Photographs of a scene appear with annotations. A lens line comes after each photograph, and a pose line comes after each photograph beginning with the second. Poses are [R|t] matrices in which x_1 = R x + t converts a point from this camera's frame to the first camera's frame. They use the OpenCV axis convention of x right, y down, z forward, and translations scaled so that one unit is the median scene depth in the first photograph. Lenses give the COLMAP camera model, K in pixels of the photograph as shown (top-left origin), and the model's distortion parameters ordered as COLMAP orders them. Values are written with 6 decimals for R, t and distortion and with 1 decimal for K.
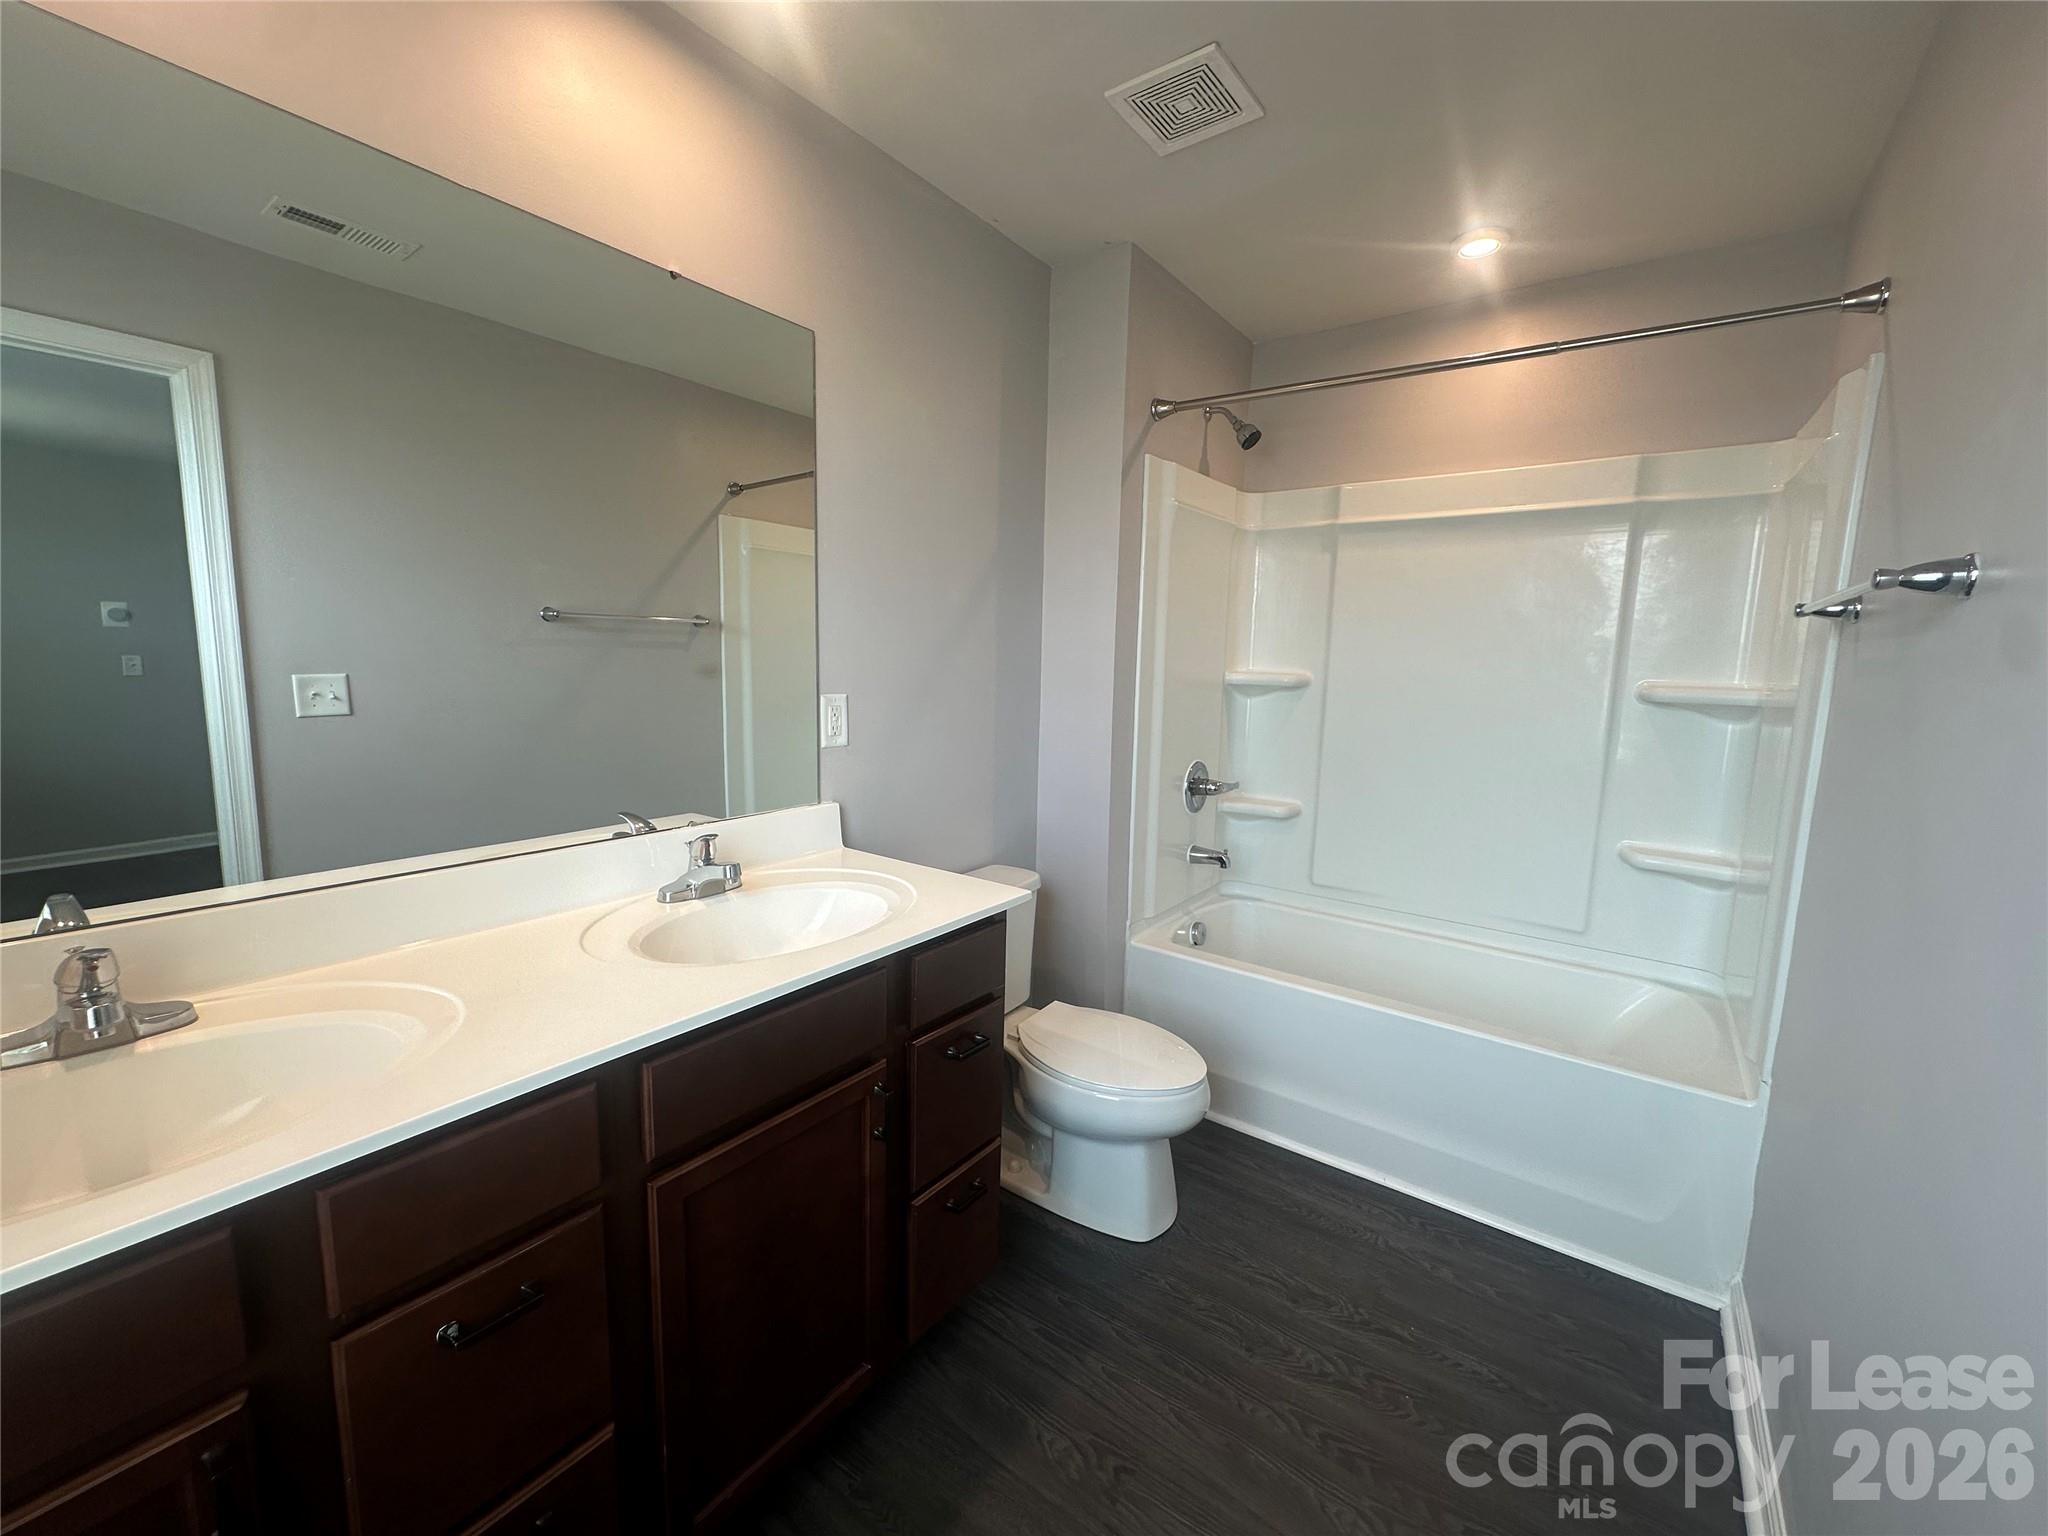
lens RADIAL K [[816.3, 0, 1024.0], [0, 816.3, 768.0], [0, 0, 1]] dist [-0.001247, 0.000097]
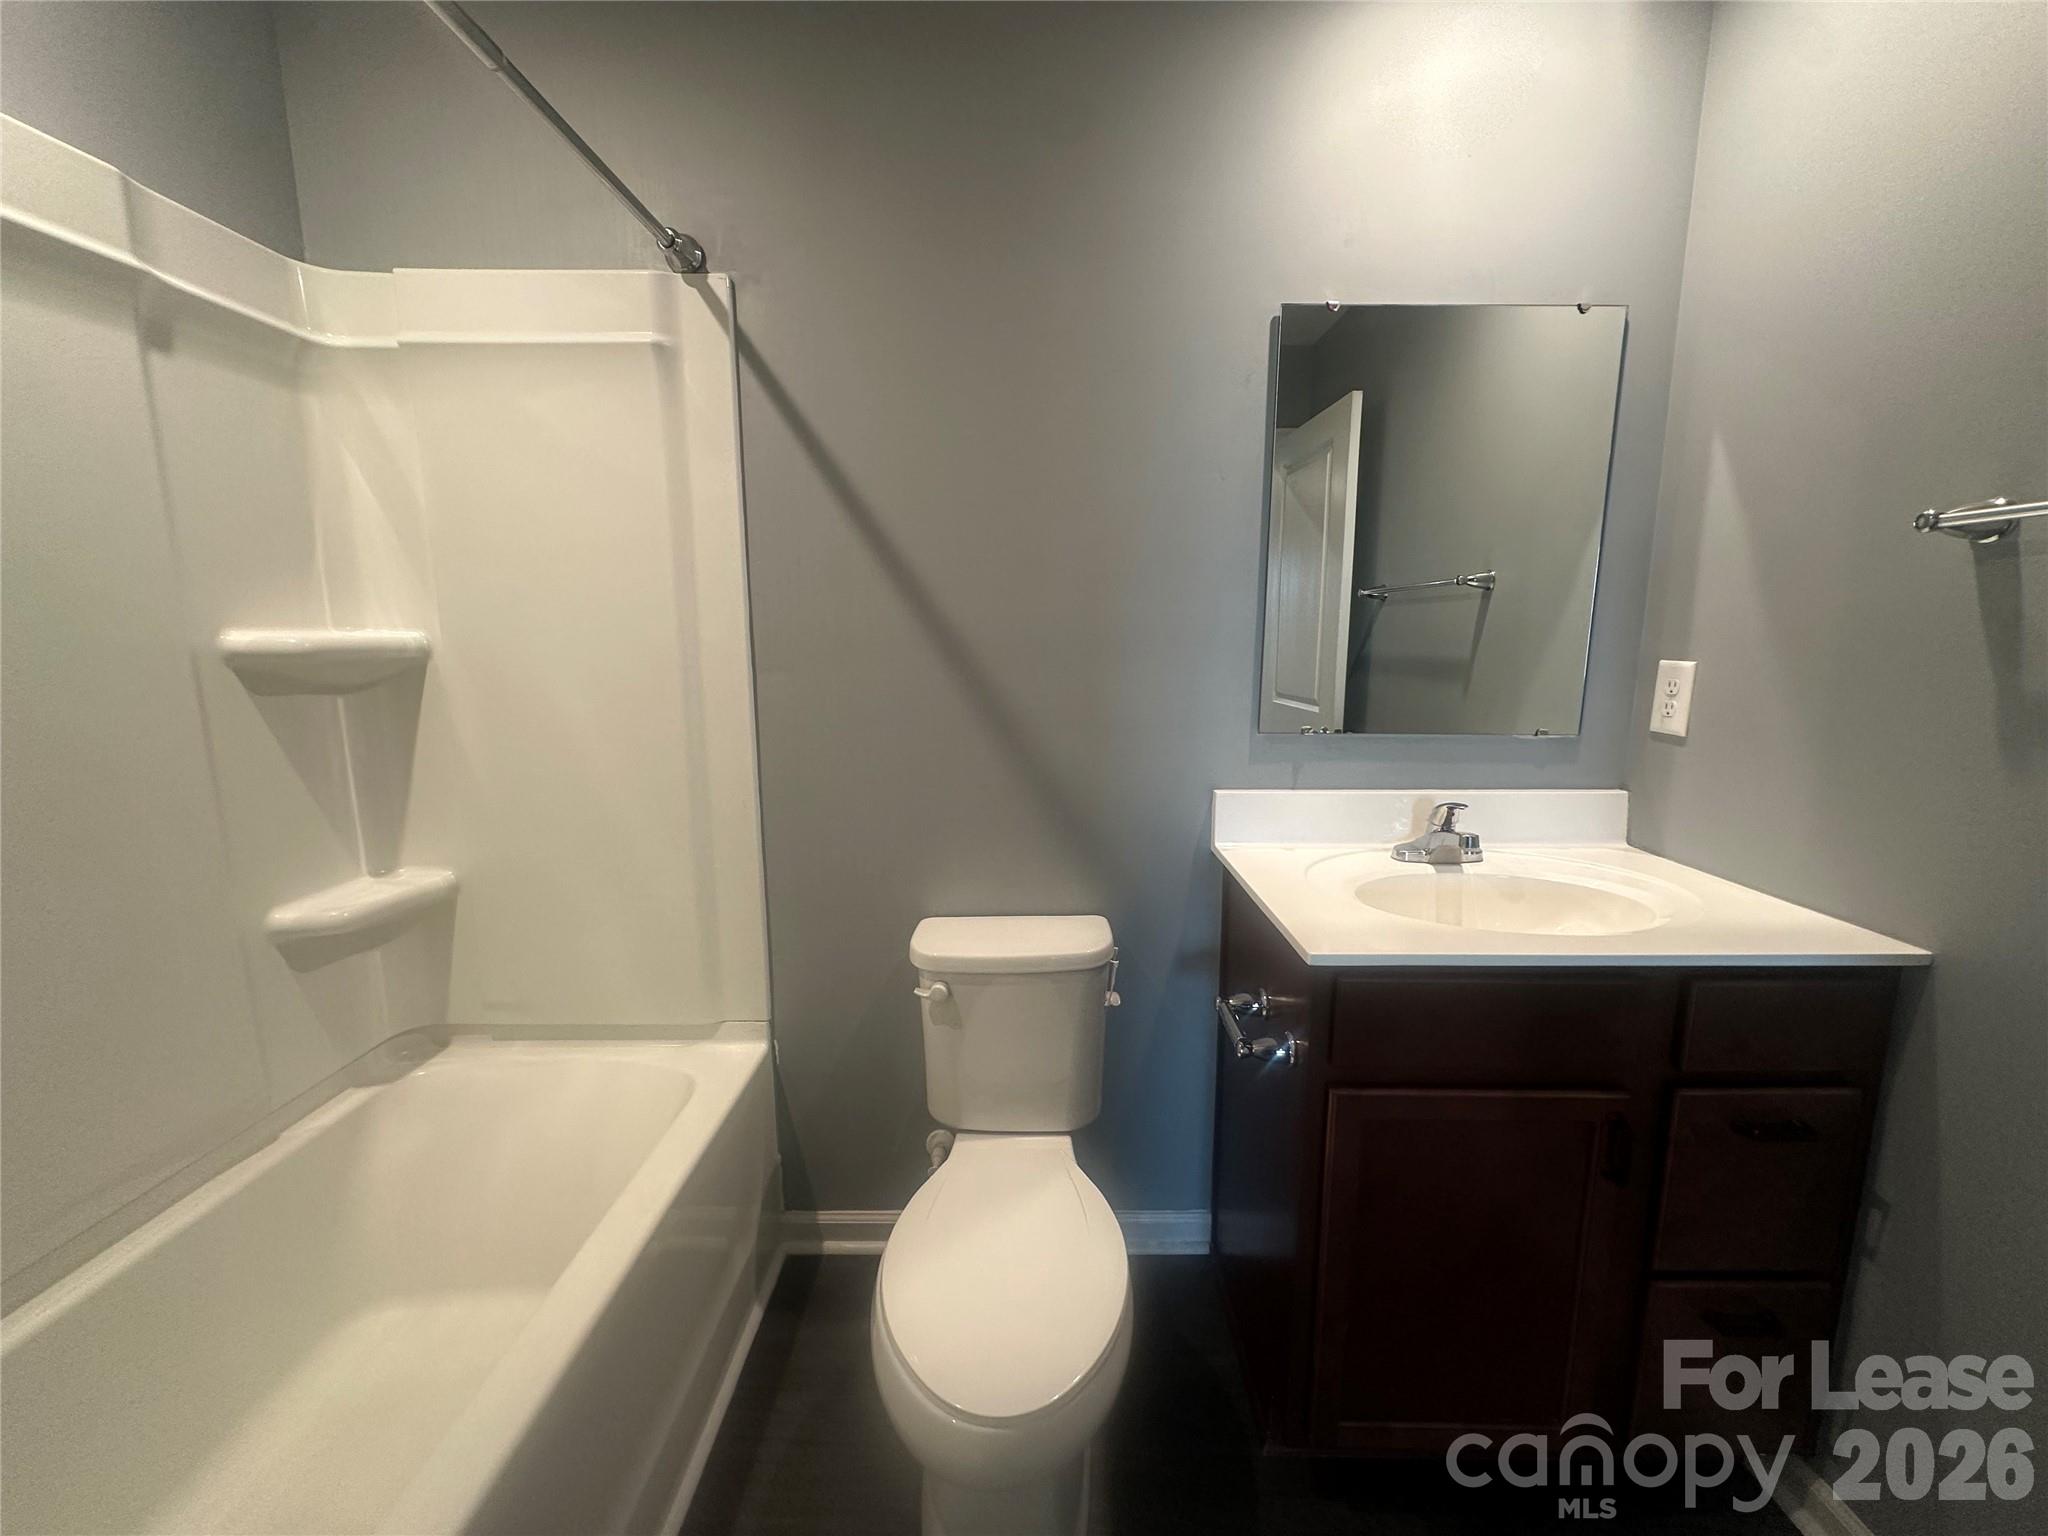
lens RADIAL K [[816.3, 0, 1024.0], [0, 816.3, 768.0], [0, 0, 1]] dist [-0.001247, 0.000097]
pose [[0.692366, 0.102428, -0.714240, -0.253849], [-0.073695, 0.994735, 0.071215, 0.044656], [0.717774, 0.003329, 0.696269, -0.321851]]
